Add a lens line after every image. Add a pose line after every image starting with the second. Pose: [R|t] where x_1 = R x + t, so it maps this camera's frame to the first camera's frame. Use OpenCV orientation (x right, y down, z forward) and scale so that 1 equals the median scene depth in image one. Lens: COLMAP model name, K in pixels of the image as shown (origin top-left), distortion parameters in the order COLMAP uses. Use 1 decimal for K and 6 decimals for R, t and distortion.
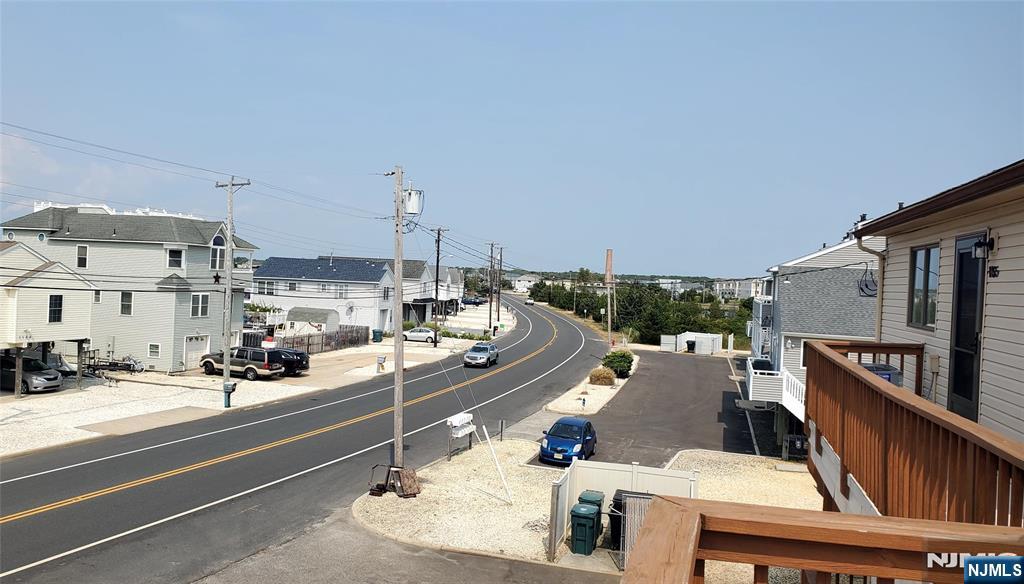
lens RADIAL K [[804.9, 0, 510.0], [0, 804.9, 288.7], [0, 0, 1]] dist [0.022781, -0.006734]
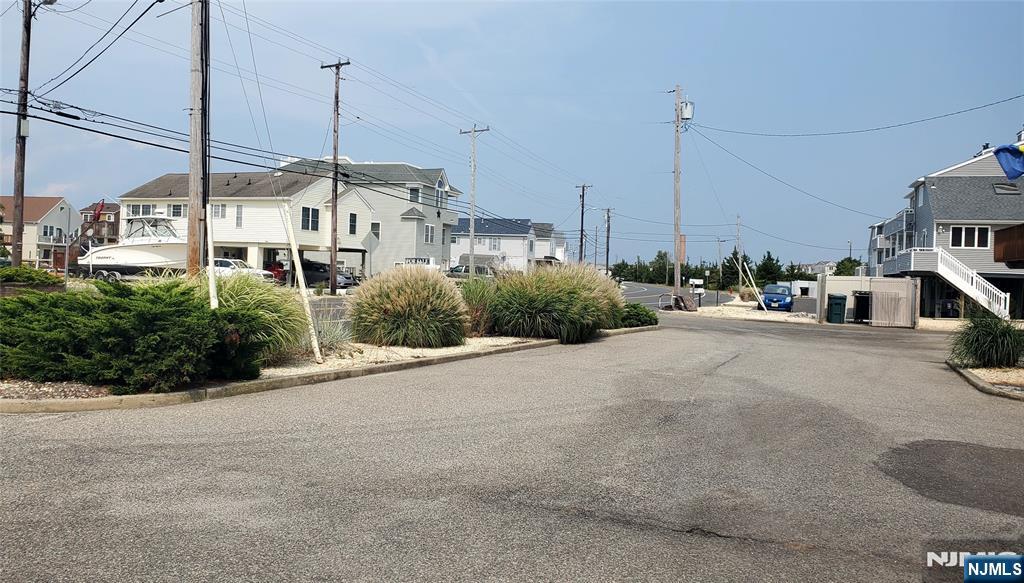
lens RADIAL K [[804.9, 0, 512.7], [0, 804.9, 286.4], [0, 0, 1]] dist [0.022781, -0.006734]
pose [[0.997459, -0.012790, -0.070088, -0.175065], [0.012914, 0.999916, 0.001316, 0.104892], [0.070065, -0.002218, 0.997540, -0.242061]]
